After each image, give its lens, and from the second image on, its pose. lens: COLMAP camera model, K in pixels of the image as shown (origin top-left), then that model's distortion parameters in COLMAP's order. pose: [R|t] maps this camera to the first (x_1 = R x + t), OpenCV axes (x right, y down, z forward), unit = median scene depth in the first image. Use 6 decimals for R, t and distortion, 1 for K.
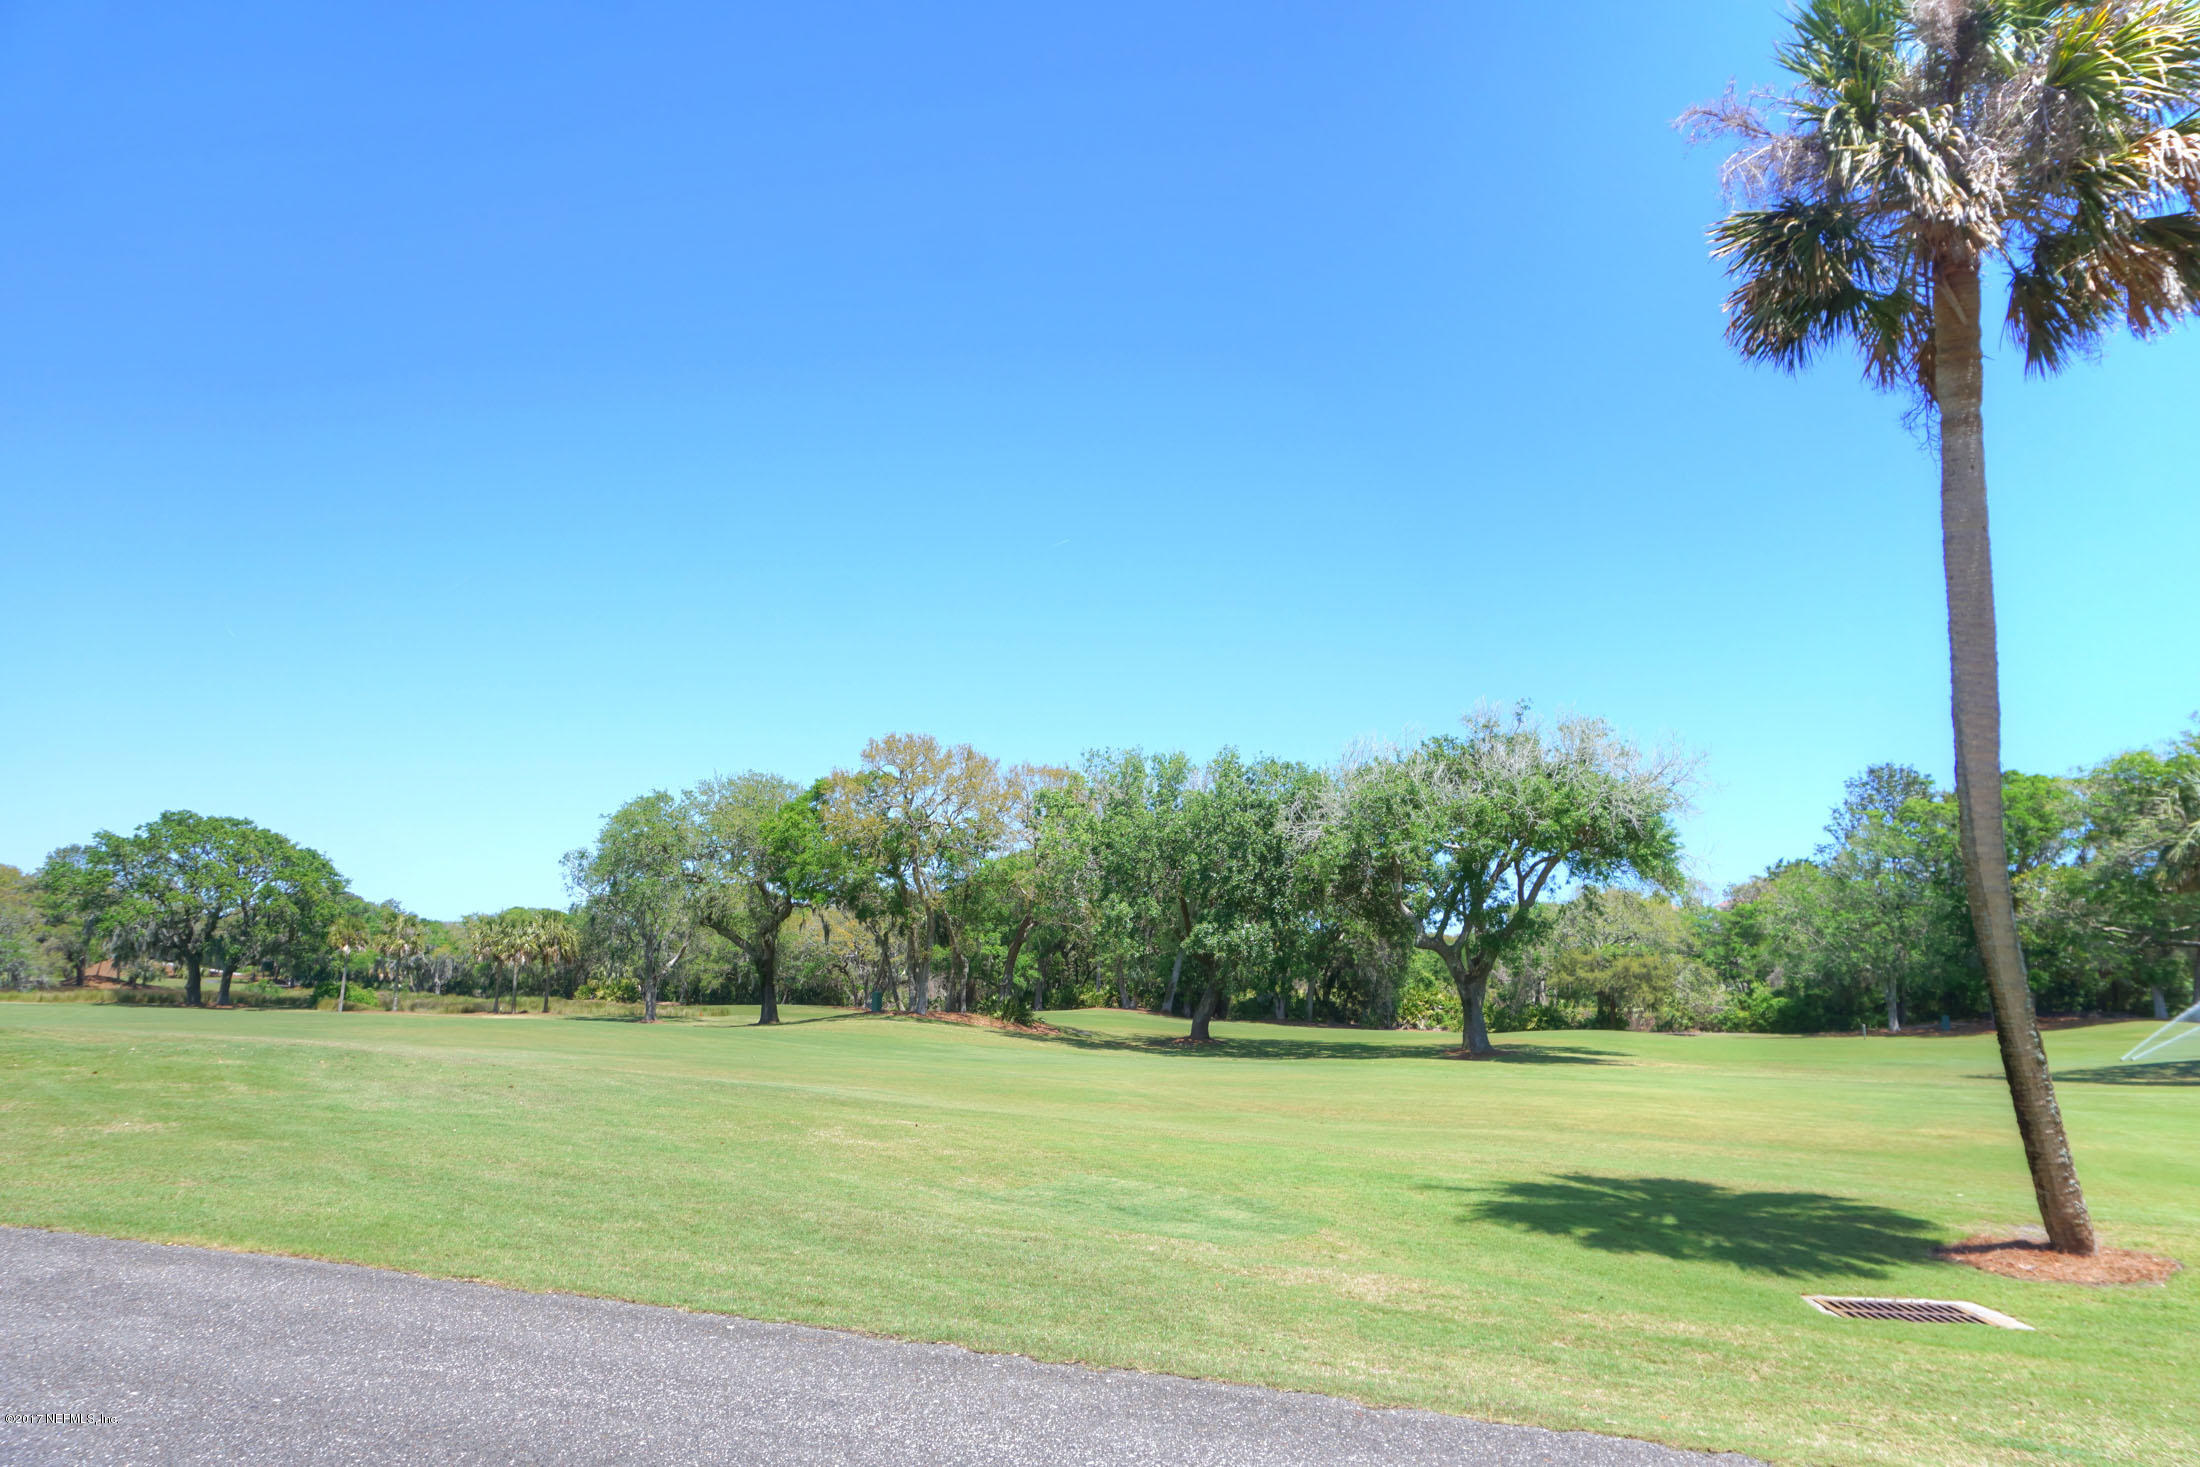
lens RADIAL K [[1478.5, 0, 1099.7], [0, 1478.5, 653.4], [0, 0, 1]] dist [-0.006658, 0.007187]
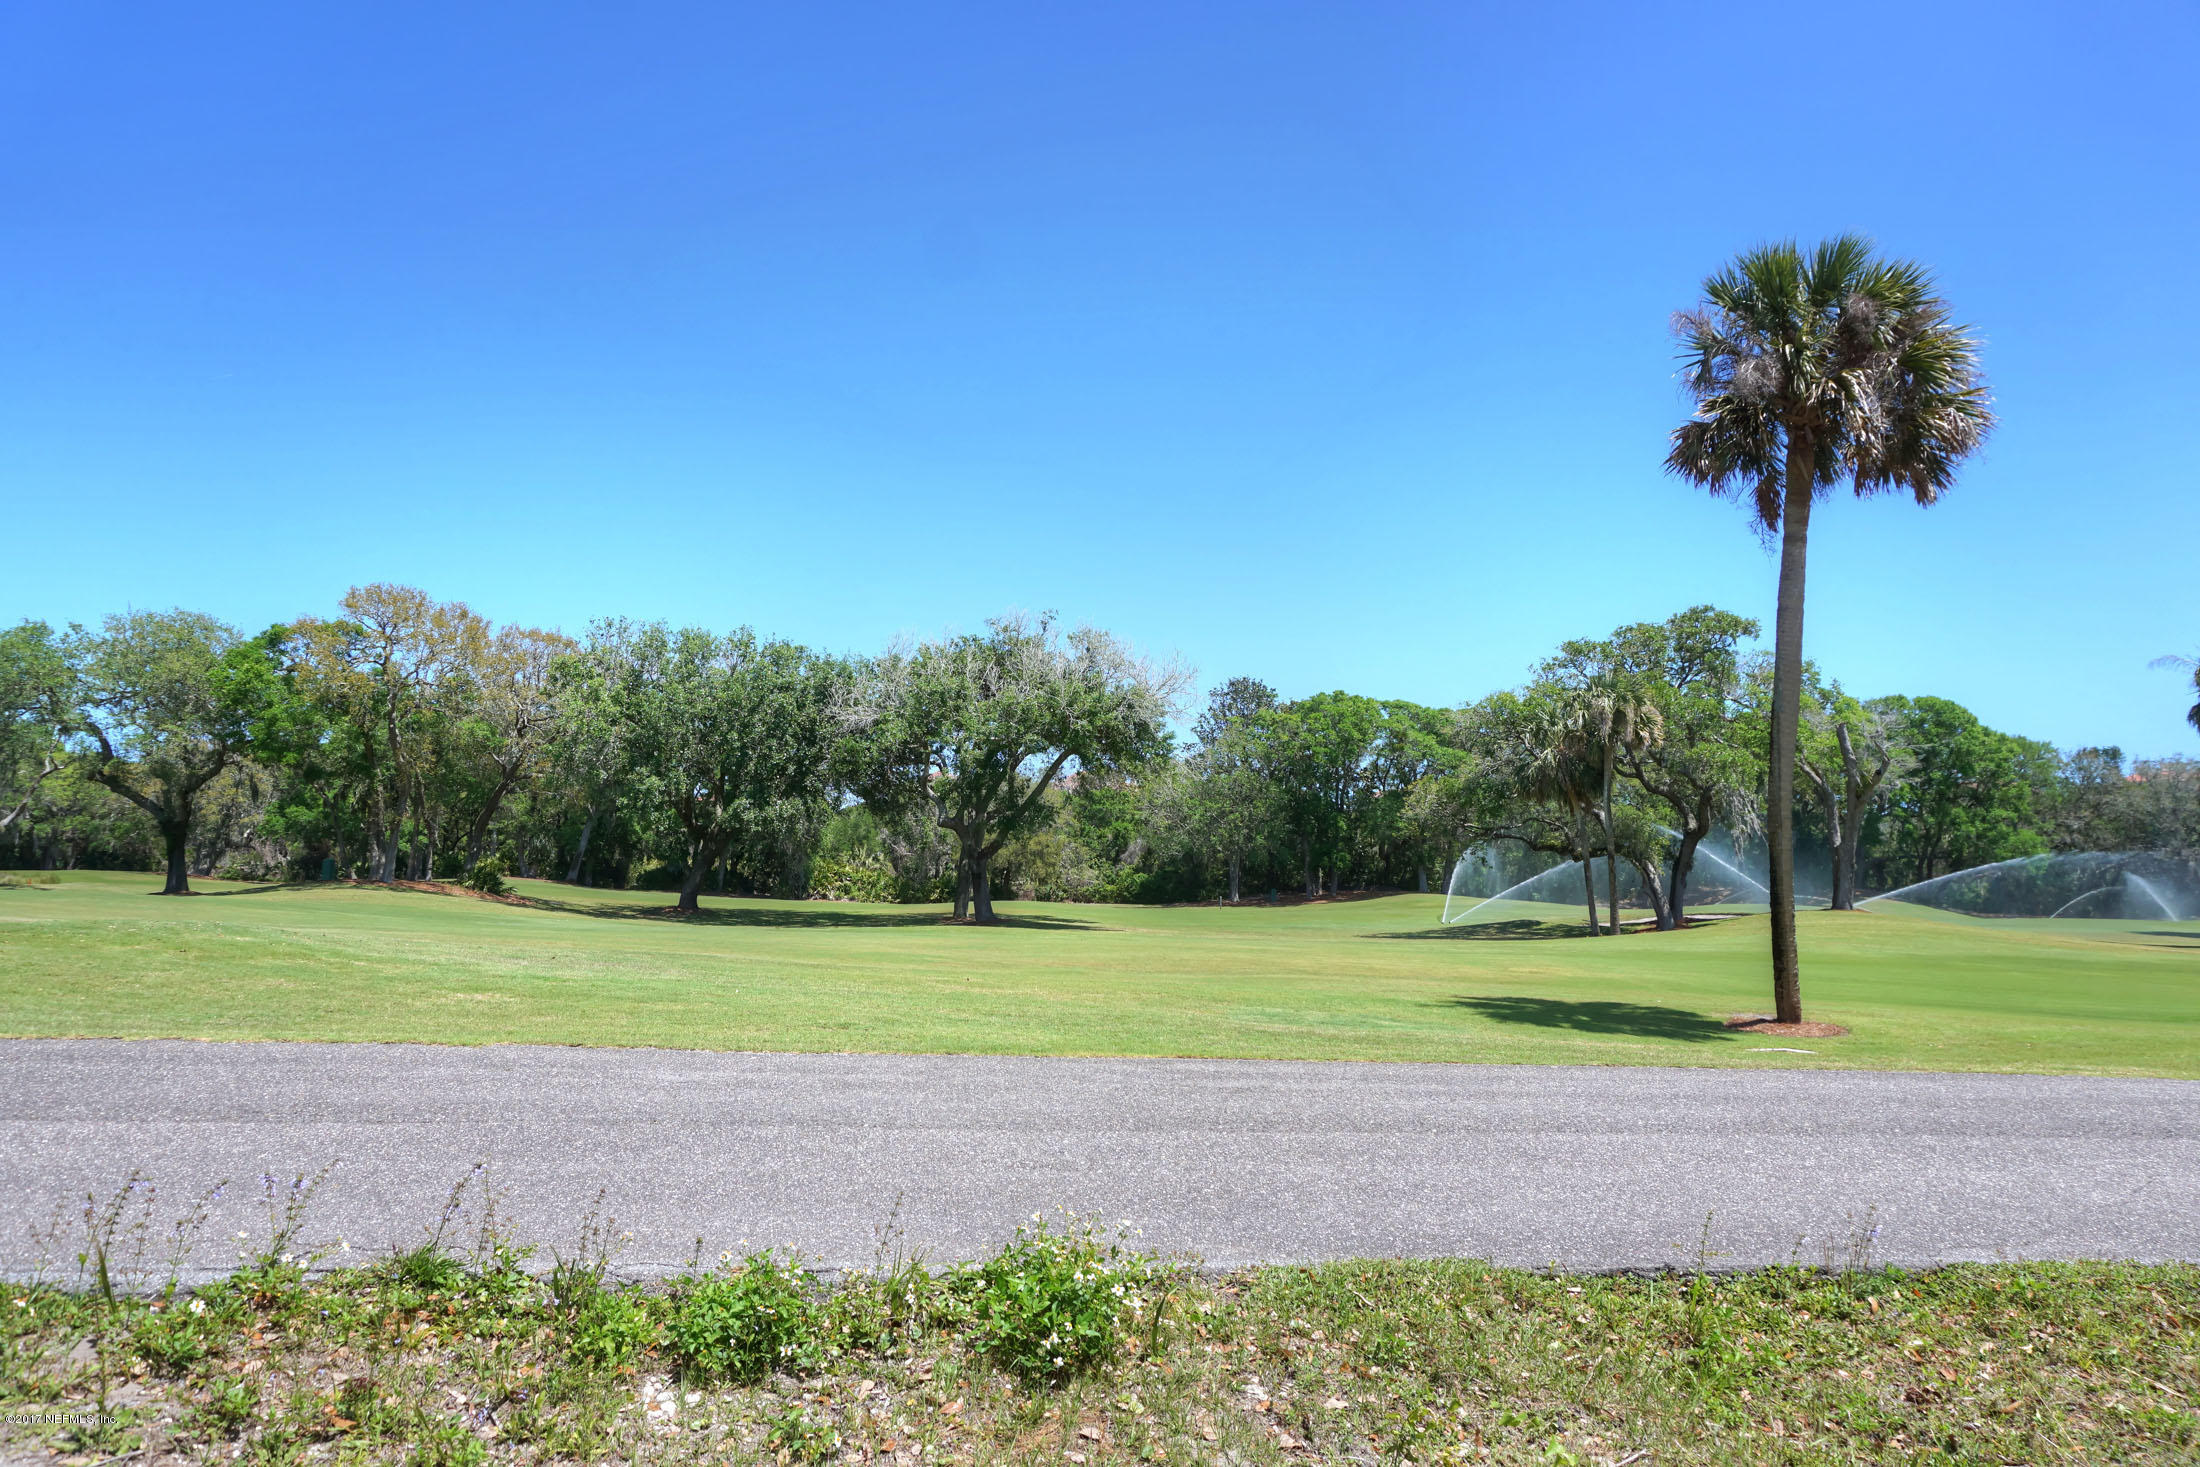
lens RADIAL K [[1478.5, 0, 1099.7], [0, 1478.5, 653.4], [0, 0, 1]] dist [-0.006658, 0.007187]
pose [[0.906417, 0.070925, 0.416387, -0.106735], [-0.105550, 0.992560, 0.060700, -0.006157], [-0.408983, -0.098970, 0.907159, -0.026540]]
